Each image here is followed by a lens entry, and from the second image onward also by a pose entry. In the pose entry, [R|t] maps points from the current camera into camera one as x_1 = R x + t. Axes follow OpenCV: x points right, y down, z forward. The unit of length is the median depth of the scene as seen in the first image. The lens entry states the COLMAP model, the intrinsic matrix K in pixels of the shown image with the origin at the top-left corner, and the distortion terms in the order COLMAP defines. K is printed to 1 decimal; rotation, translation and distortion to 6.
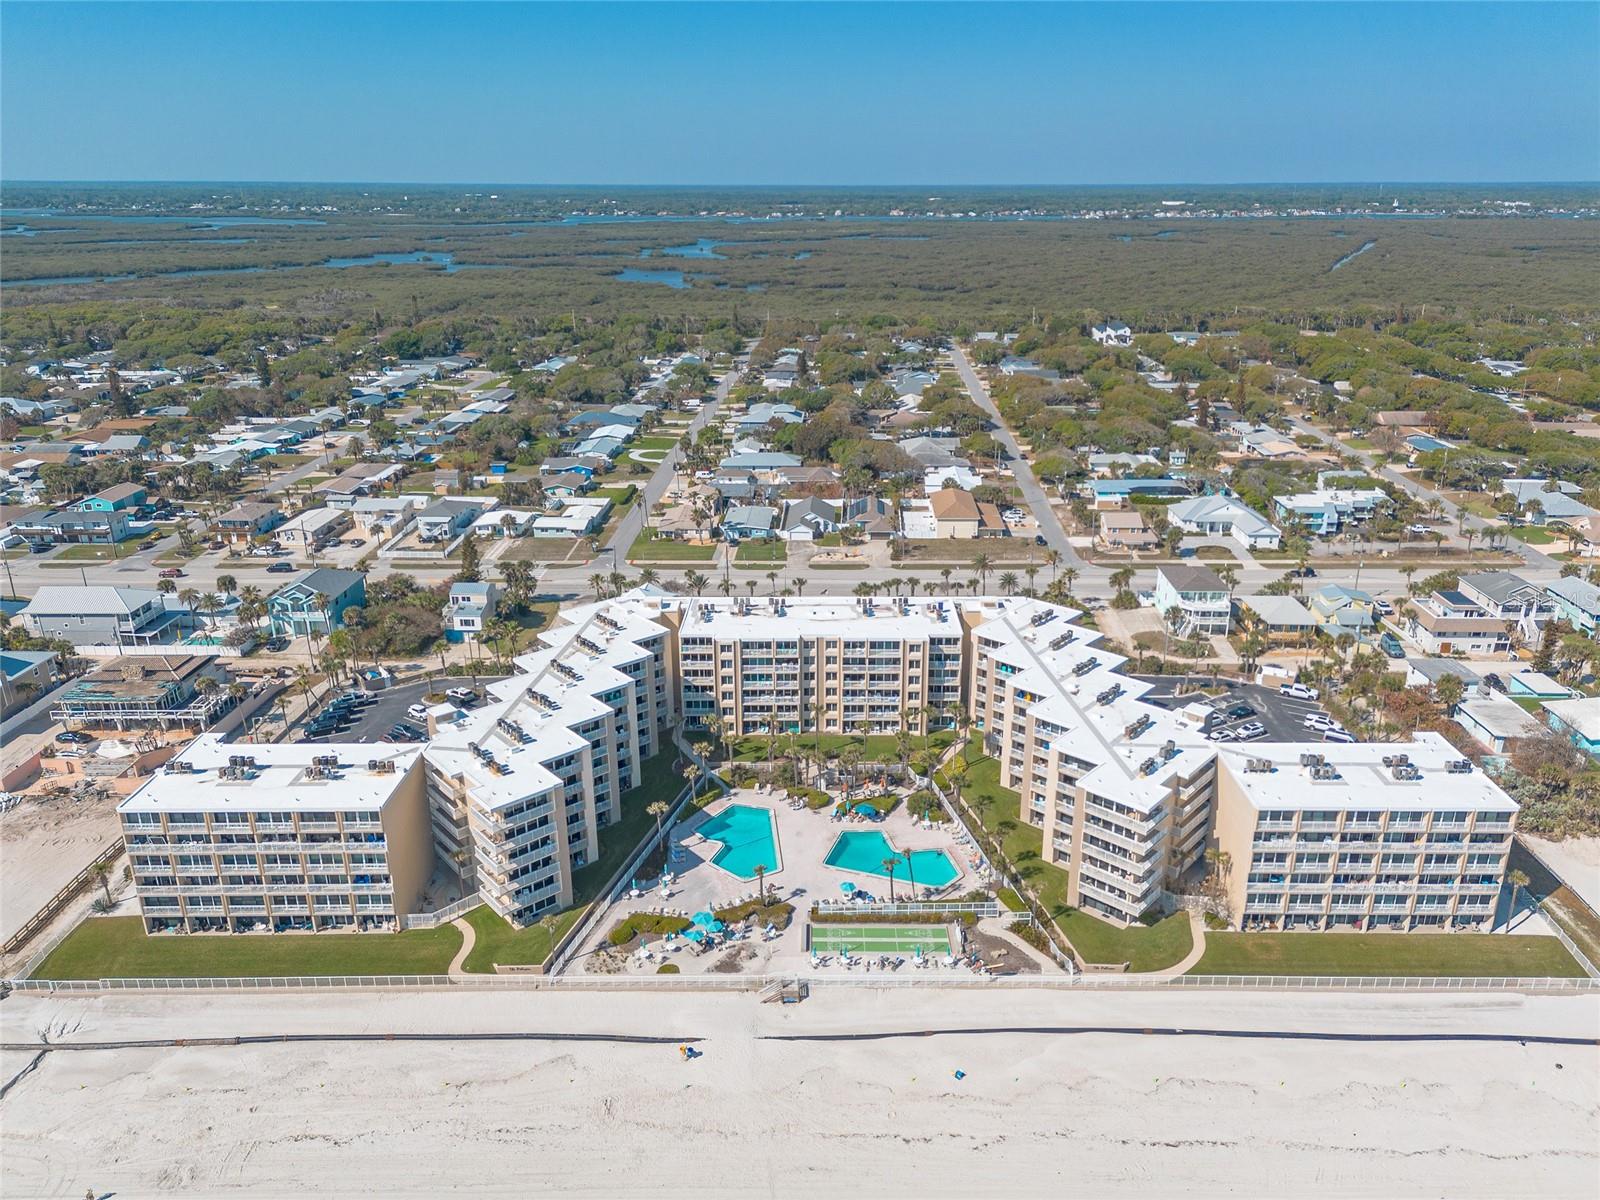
lens RADIAL K [[1150.7, 0, 819.2], [0, 1150.7, 570.4], [0, 0, 1]] dist [0.078376, -0.083197]
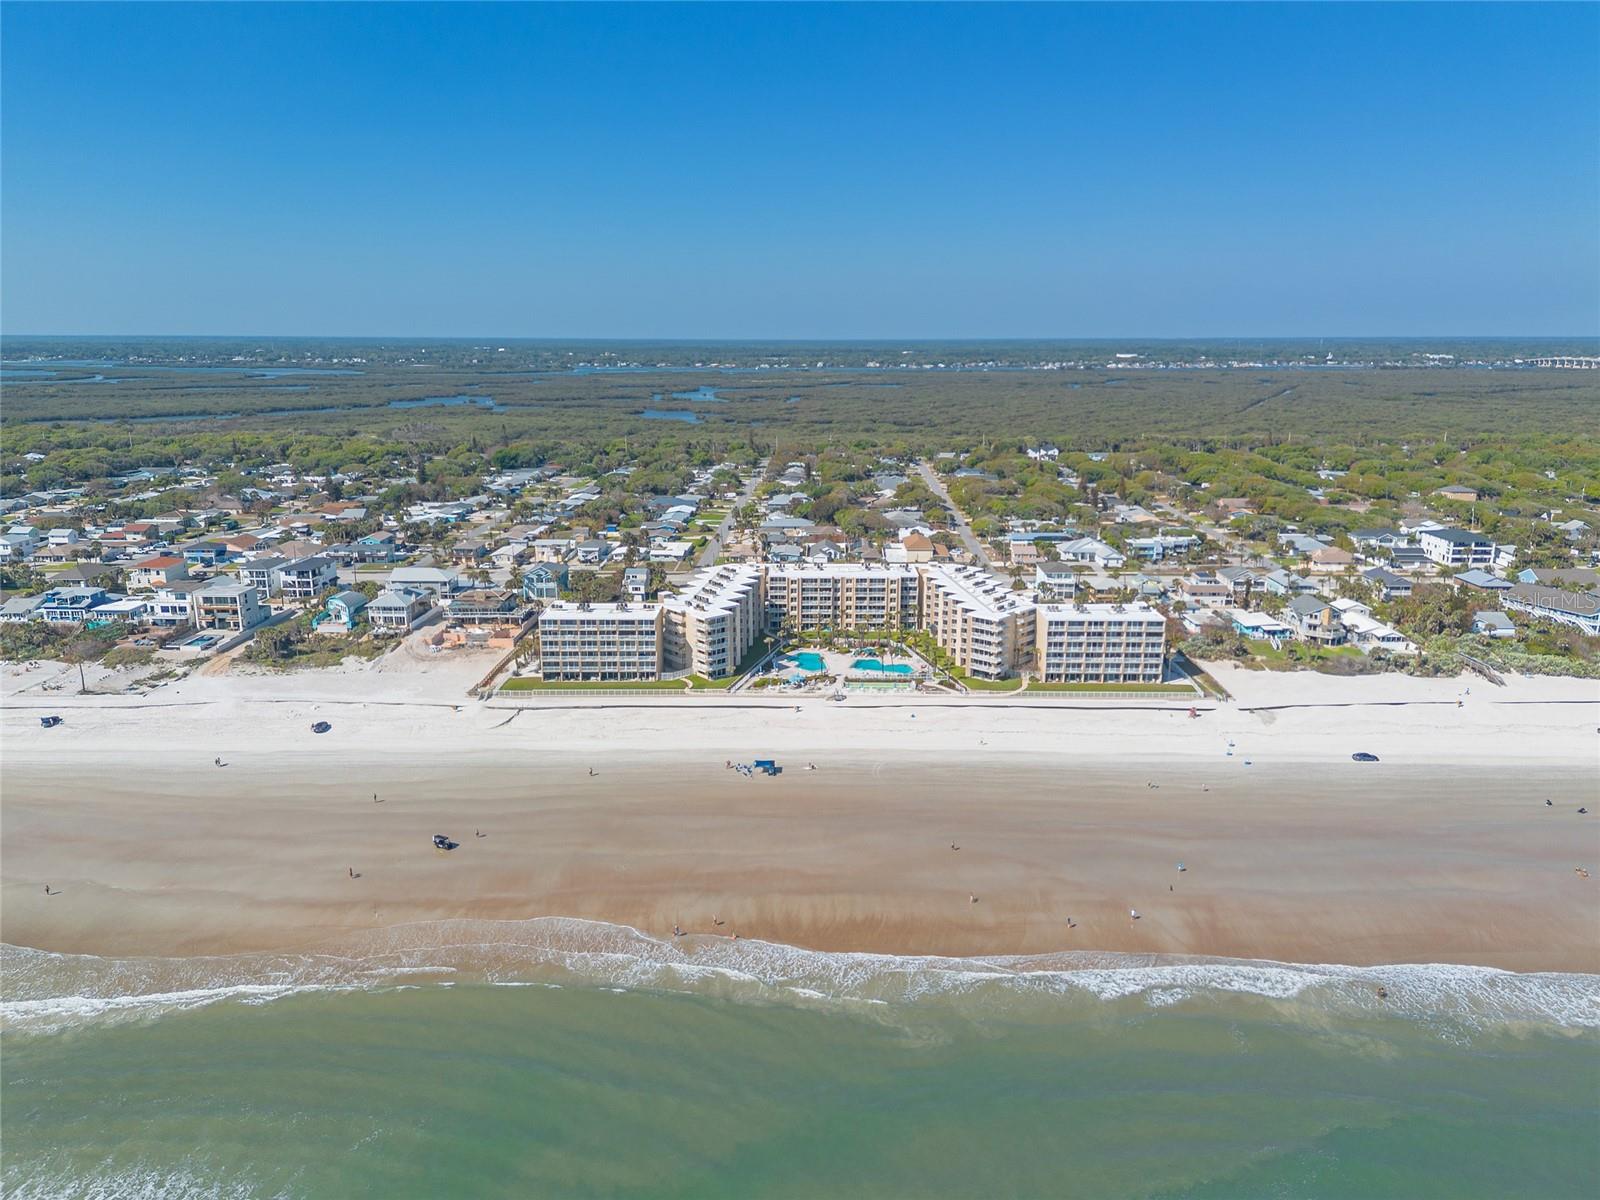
lens RADIAL K [[1128.1, 0, 797.2], [0, 1128.1, 609.1], [0, 0, 1]] dist [0.095751, -0.123535]
pose [[1.000000, 0.000428, -0.000319, -0.074179], [-0.000454, 0.996208, -0.086998, 0.272876], [0.000281, 0.086998, 0.996208, -0.844157]]
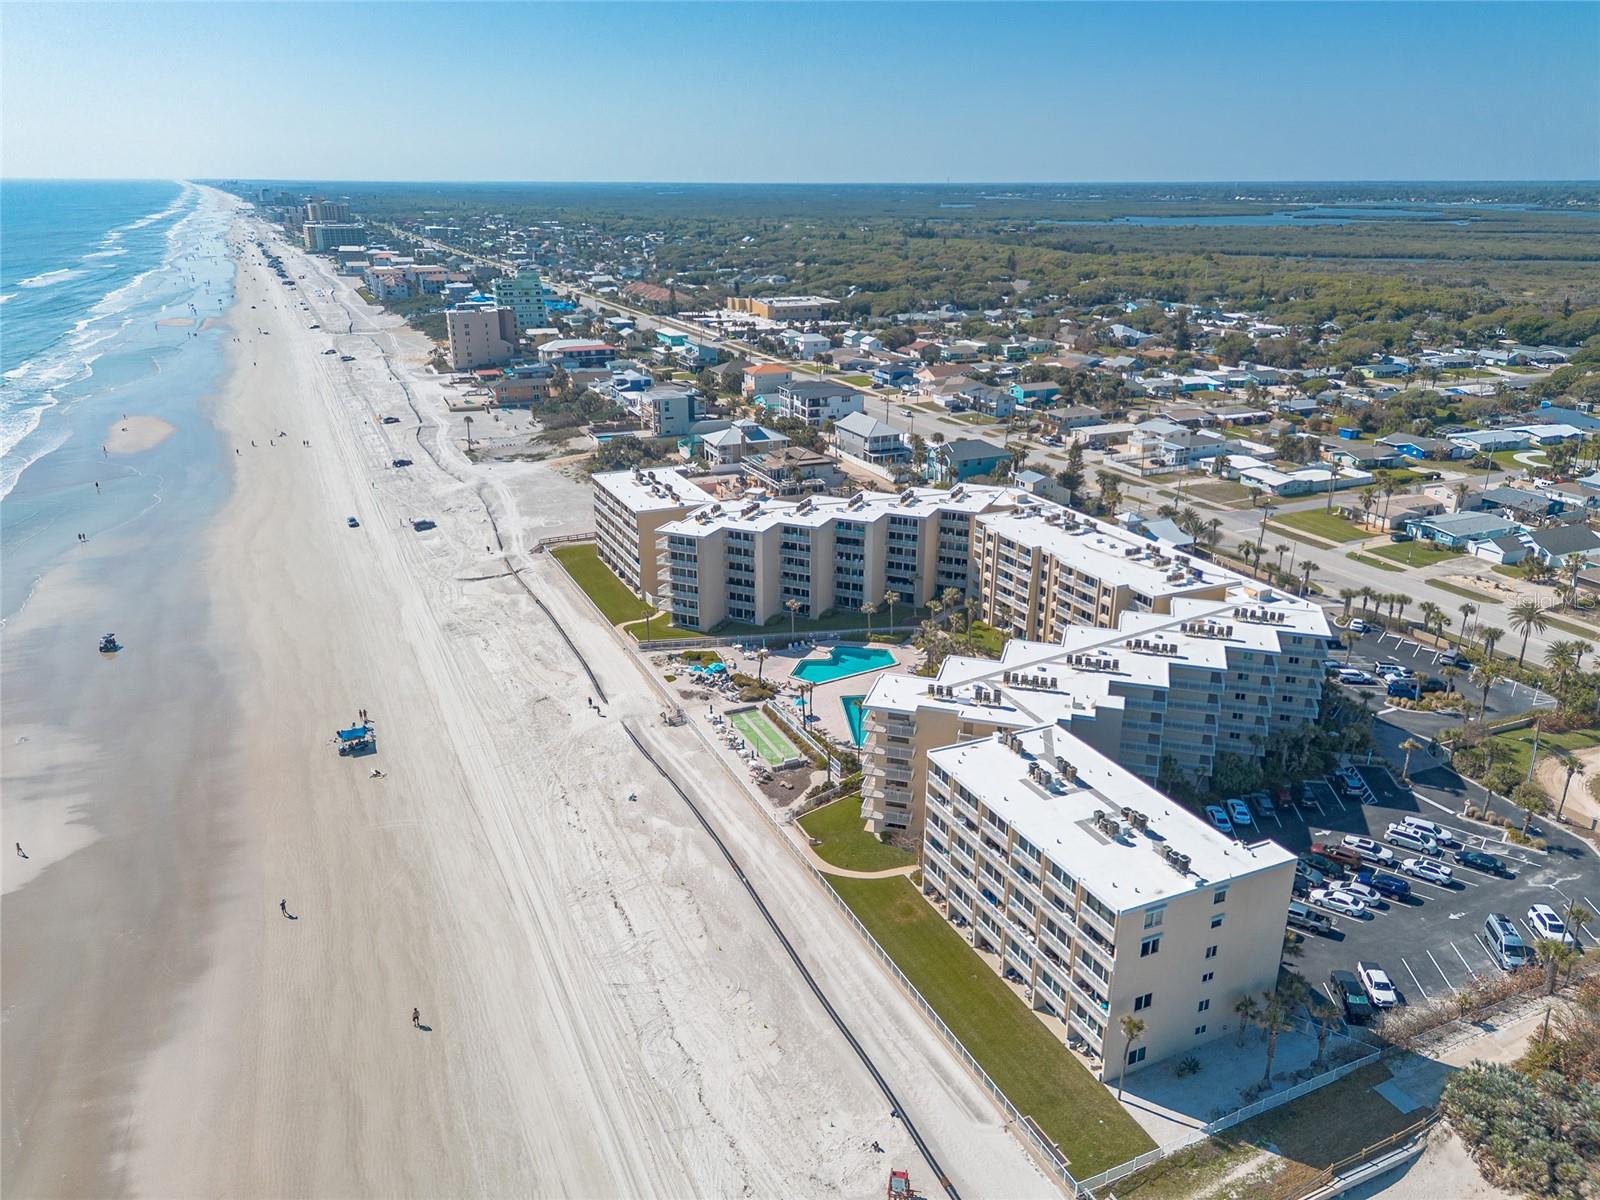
lens RADIAL K [[1119.1, 0, 795.5], [0, 1119.1, 611.5], [0, 0, 1]] dist [0.089820, -0.095510]
pose [[0.413295, 0.321231, -0.852055, 0.752539], [-0.287318, 0.933914, 0.212726, -0.038322], [0.864081, 0.156892, 0.478278, 0.355451]]
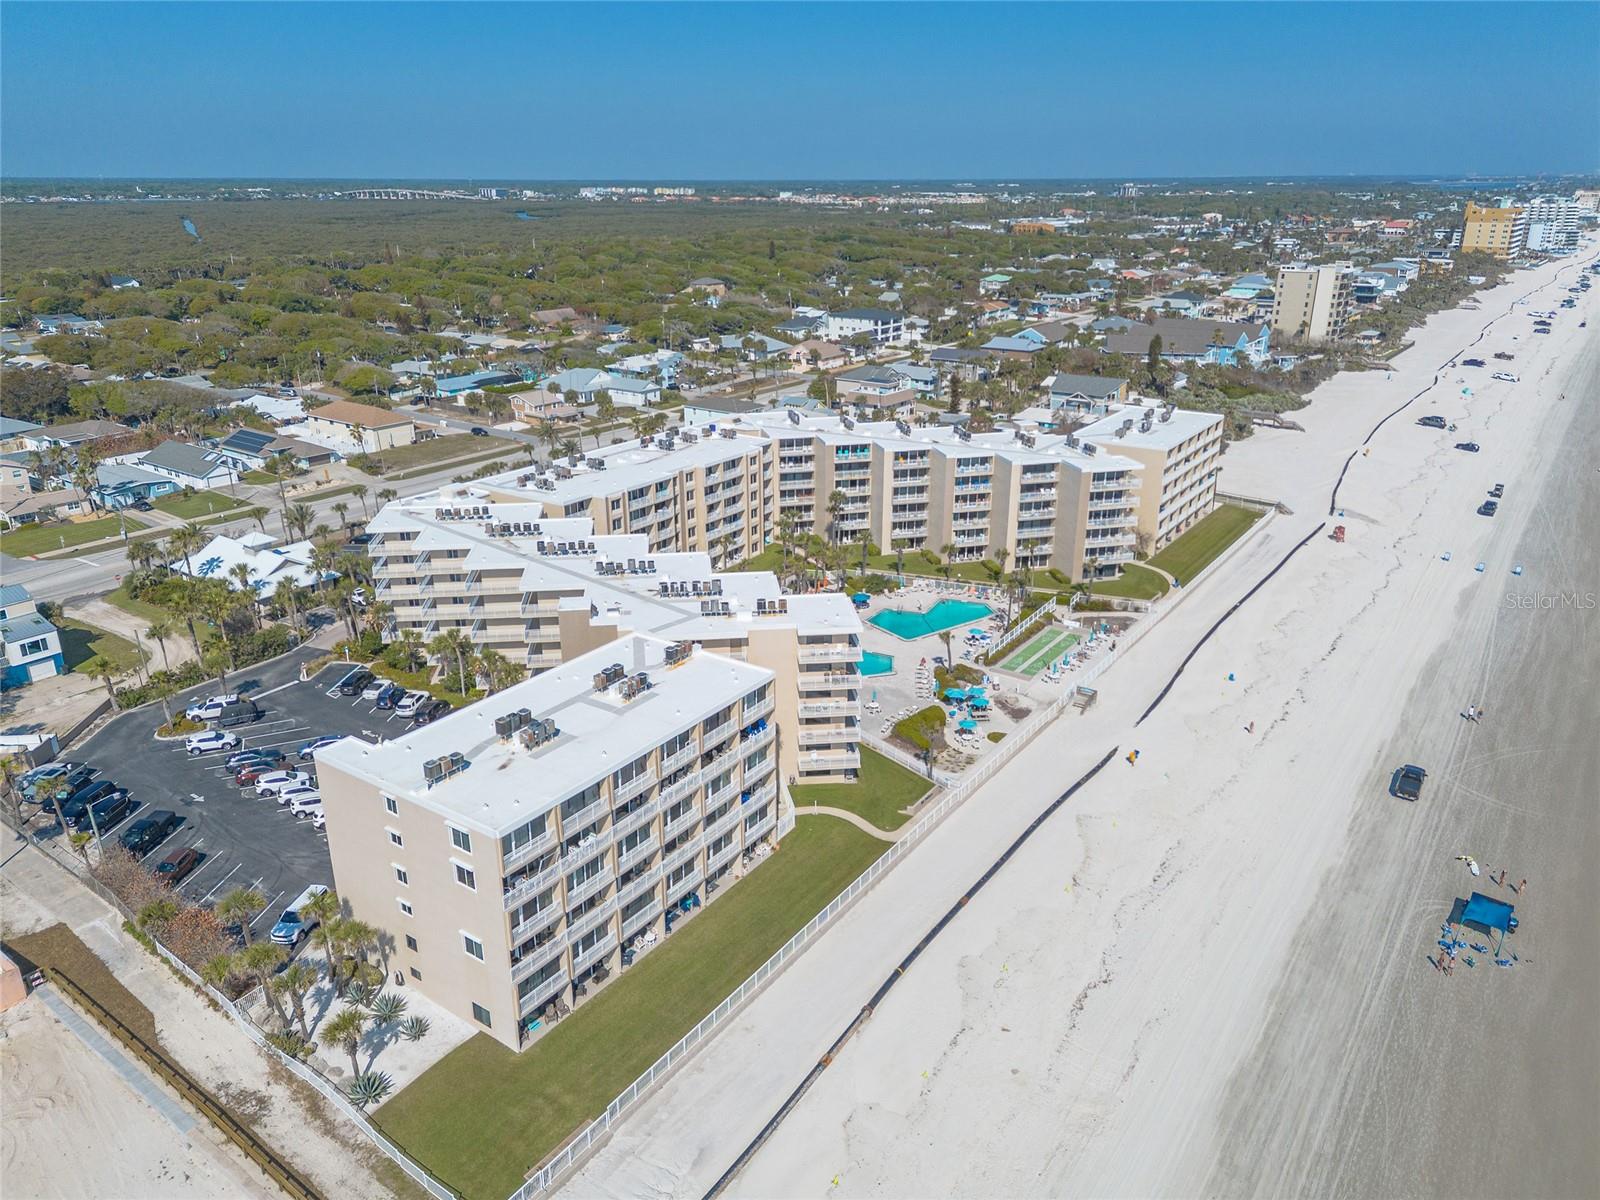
lens RADIAL K [[1128.1, 0, 797.2], [0, 1128.1, 609.1], [0, 0, 1]] dist [0.095751, -0.123535]
pose [[0.575300, -0.294490, 0.763089, -0.648153], [0.266833, 0.949470, 0.165249, 0.038965], [-0.773195, 0.108549, 0.624810, 0.398624]]
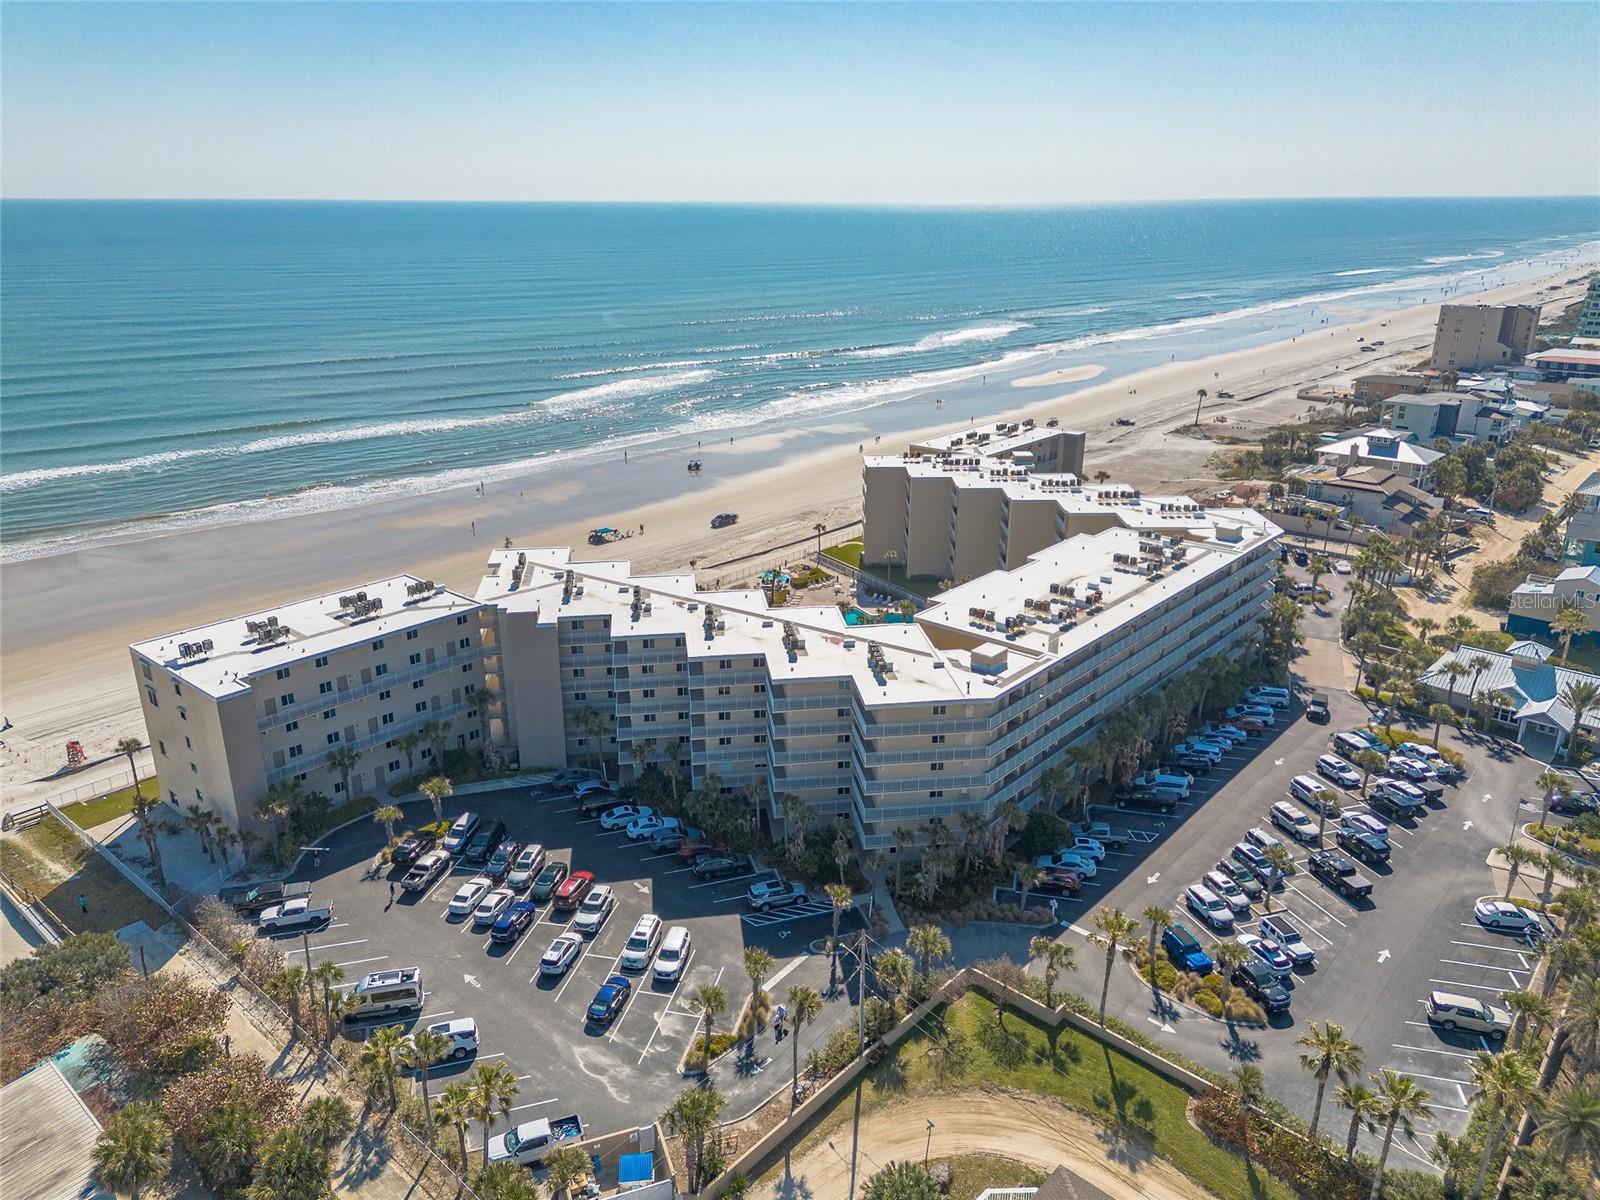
lens RADIAL K [[1128.1, 0, 797.2], [0, 1128.1, 609.1], [0, 0, 1]] dist [0.095751, -0.123535]
pose [[-0.656365, 0.255097, -0.710008, 0.631022], [-0.238765, 0.822491, 0.516236, -0.267282], [0.715665, 0.508364, -0.478946, 1.265282]]
